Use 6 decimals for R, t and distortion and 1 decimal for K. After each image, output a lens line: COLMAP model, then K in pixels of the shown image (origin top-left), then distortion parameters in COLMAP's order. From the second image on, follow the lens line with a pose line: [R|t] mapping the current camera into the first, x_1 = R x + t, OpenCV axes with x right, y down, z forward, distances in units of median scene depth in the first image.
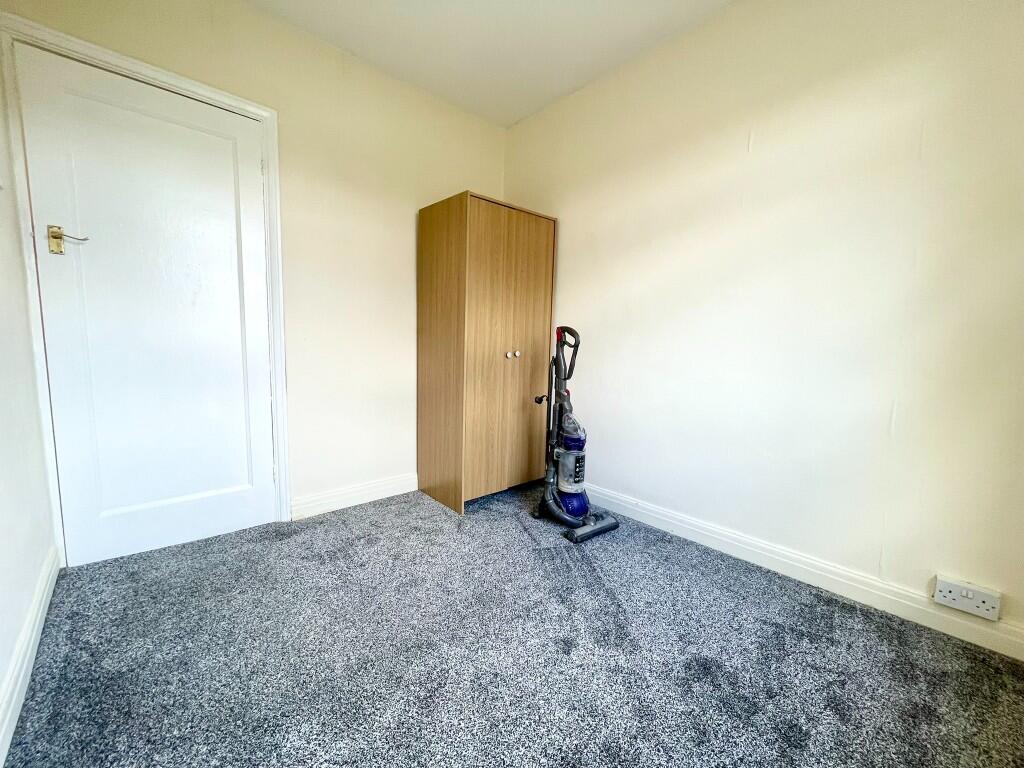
lens RADIAL K [[414.1, 0, 519.1], [0, 414.1, 386.0], [0, 0, 1]] dist [-0.000854, 0.000051]
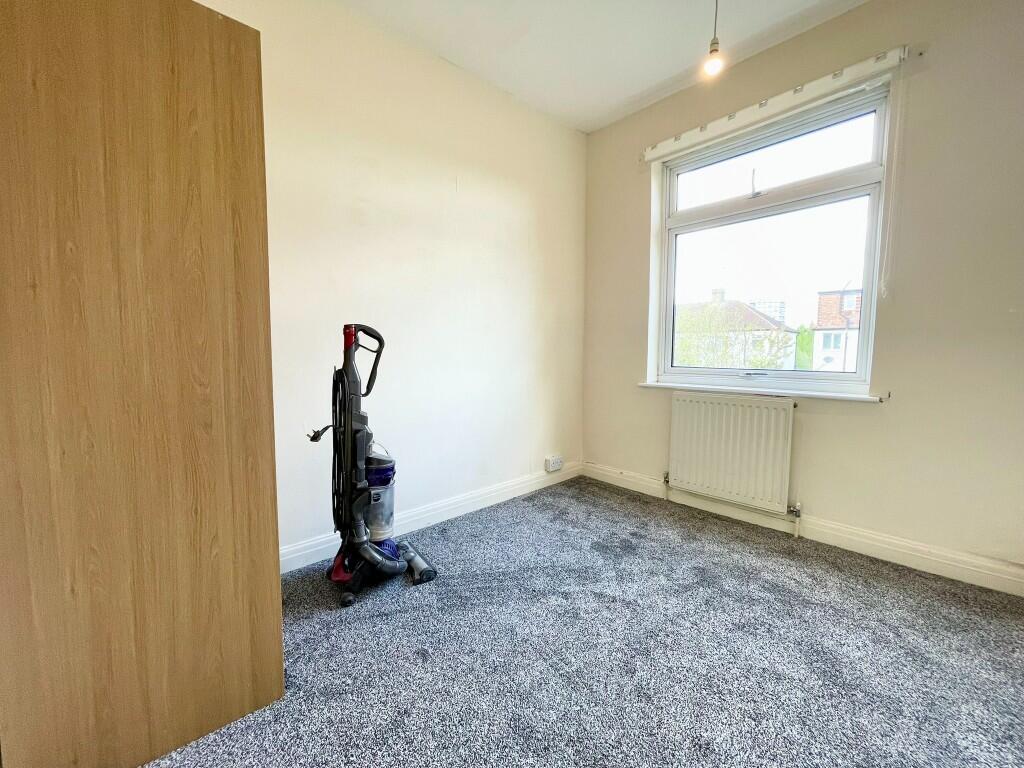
lens RADIAL K [[414.1, 0, 516.6], [0, 414.1, 383.4], [0, 0, 1]] dist [-0.000854, 0.000051]
pose [[0.009548, -0.111871, 0.993677, -0.661965], [0.103542, 0.988491, 0.110292, -0.097100], [-0.994579, 0.101834, 0.021022, 0.757926]]
